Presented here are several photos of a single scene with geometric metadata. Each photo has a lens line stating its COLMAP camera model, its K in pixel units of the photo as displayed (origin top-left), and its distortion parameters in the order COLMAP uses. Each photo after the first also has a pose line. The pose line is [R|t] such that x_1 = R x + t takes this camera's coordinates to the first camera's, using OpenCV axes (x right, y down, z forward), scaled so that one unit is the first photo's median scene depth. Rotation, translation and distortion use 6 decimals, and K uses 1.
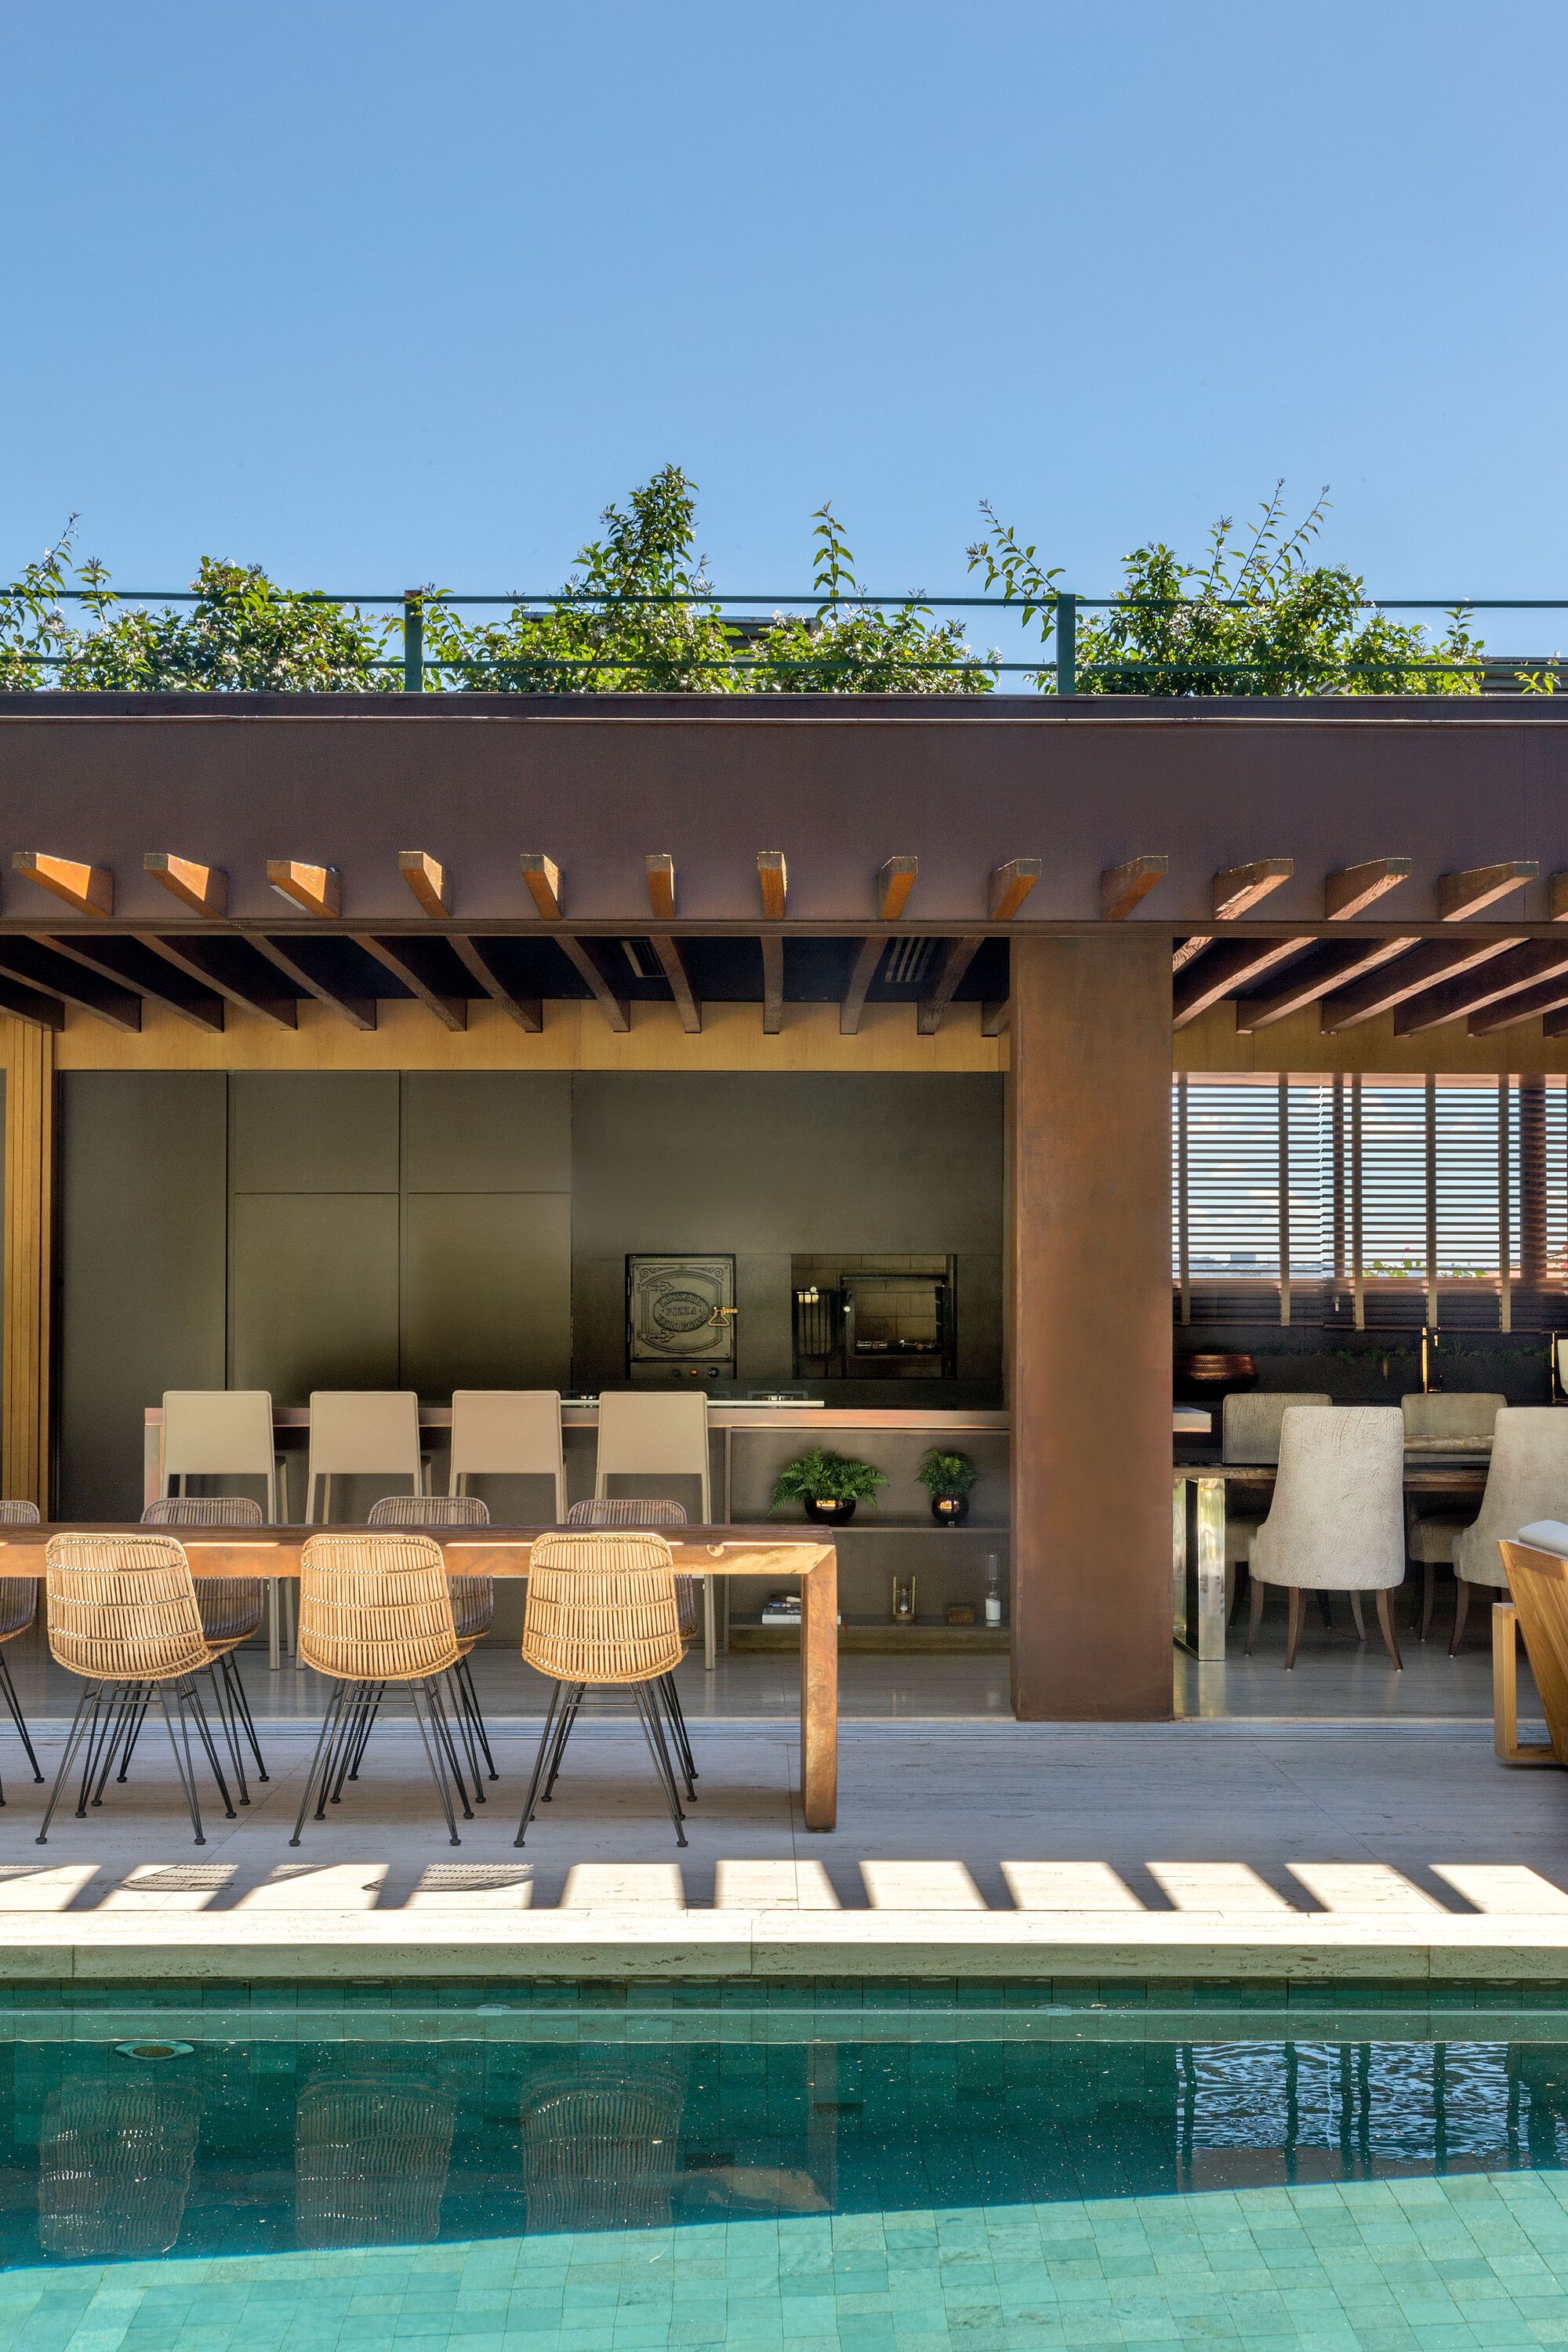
lens RADIAL K [[2834.3, 0, 784.0], [0, 2834.3, 1176.0], [0, 0, 1]] dist [0.019730, 0.006760]
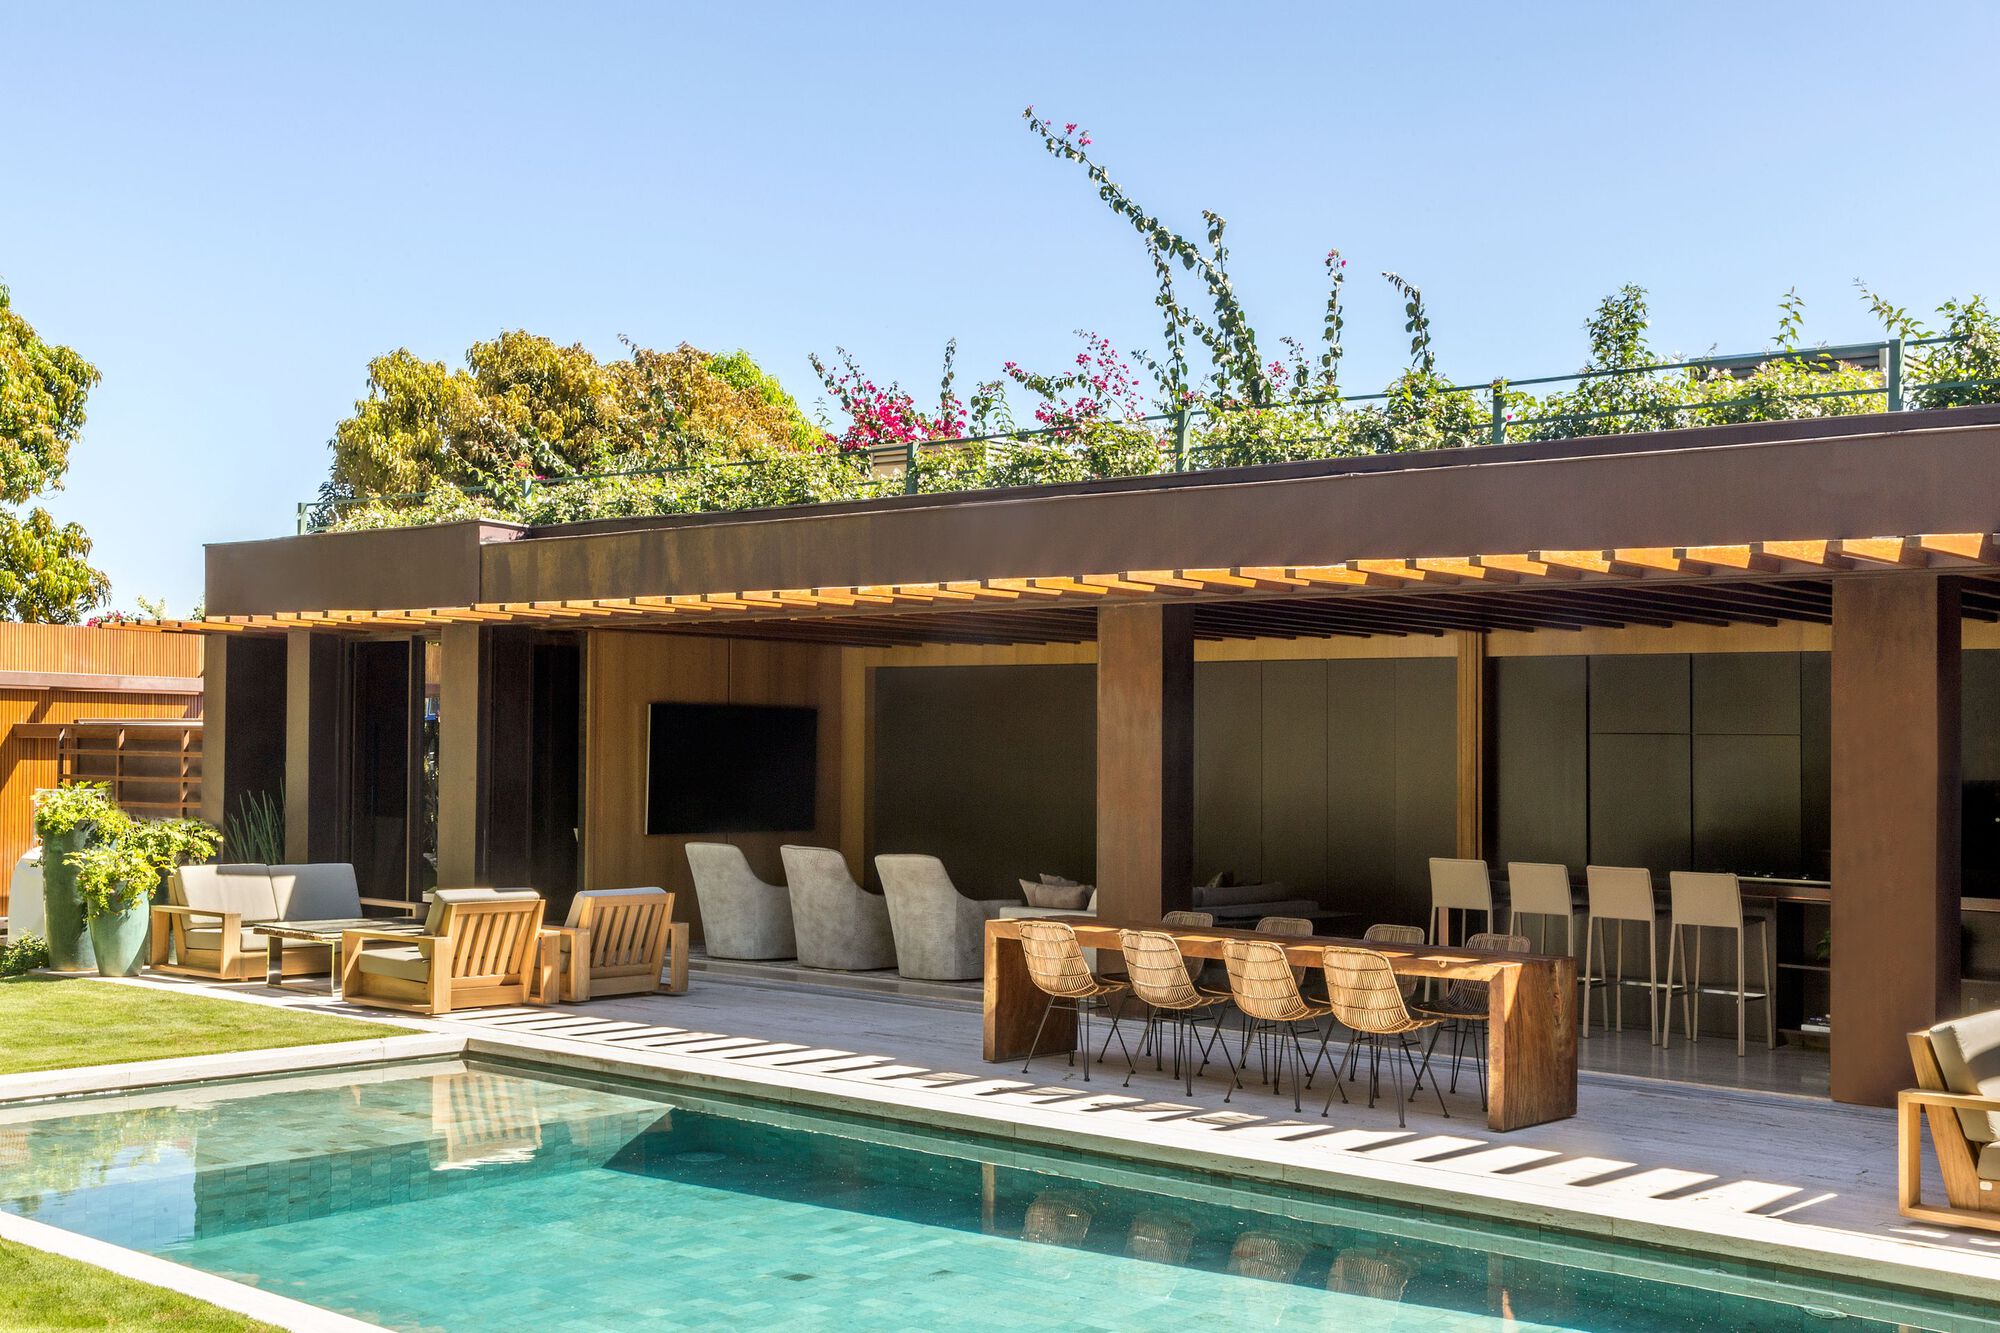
lens RADIAL K [[2203.9, 0, 1000.0], [0, 2203.9, 666.5], [0, 0, 1]] dist [-0.123476, 0.008460]
pose [[0.750256, -0.016813, -0.660933, 0.390521], [0.011176, 0.999856, -0.012749, -0.021069], [0.661052, 0.002178, 0.750337, -0.116329]]
